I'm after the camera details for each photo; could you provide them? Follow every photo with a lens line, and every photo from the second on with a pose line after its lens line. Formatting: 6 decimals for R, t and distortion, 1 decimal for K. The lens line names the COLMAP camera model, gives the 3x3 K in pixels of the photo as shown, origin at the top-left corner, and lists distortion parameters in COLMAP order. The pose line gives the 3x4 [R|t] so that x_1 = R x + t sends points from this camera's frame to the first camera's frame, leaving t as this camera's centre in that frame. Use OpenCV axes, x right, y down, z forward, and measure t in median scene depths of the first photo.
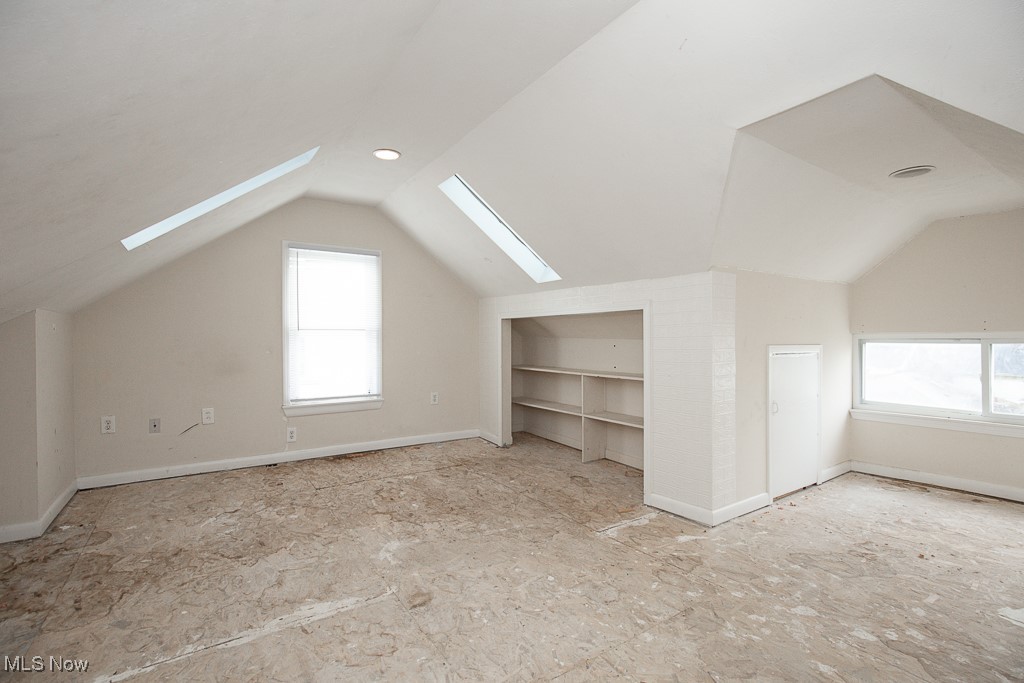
lens RADIAL K [[465.9, 0, 515.4], [0, 465.9, 341.8], [0, 0, 1]] dist [-0.014237, 0.005894]
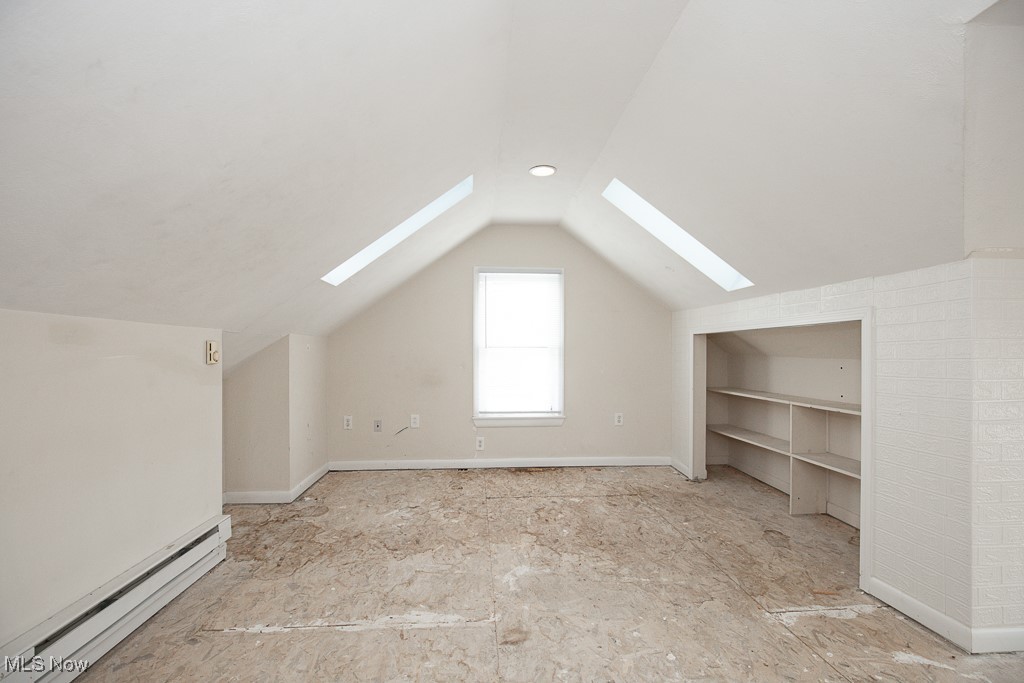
lens RADIAL K [[465.4, 0, 513.6], [0, 465.4, 355.1], [0, 0, 1]] dist [-0.017760, 0.007545]
pose [[0.872532, 0.006090, -0.488519, 0.152101], [-0.007435, 0.999972, -0.000812, -0.010073], [0.488500, 0.004341, 0.872553, 0.107087]]
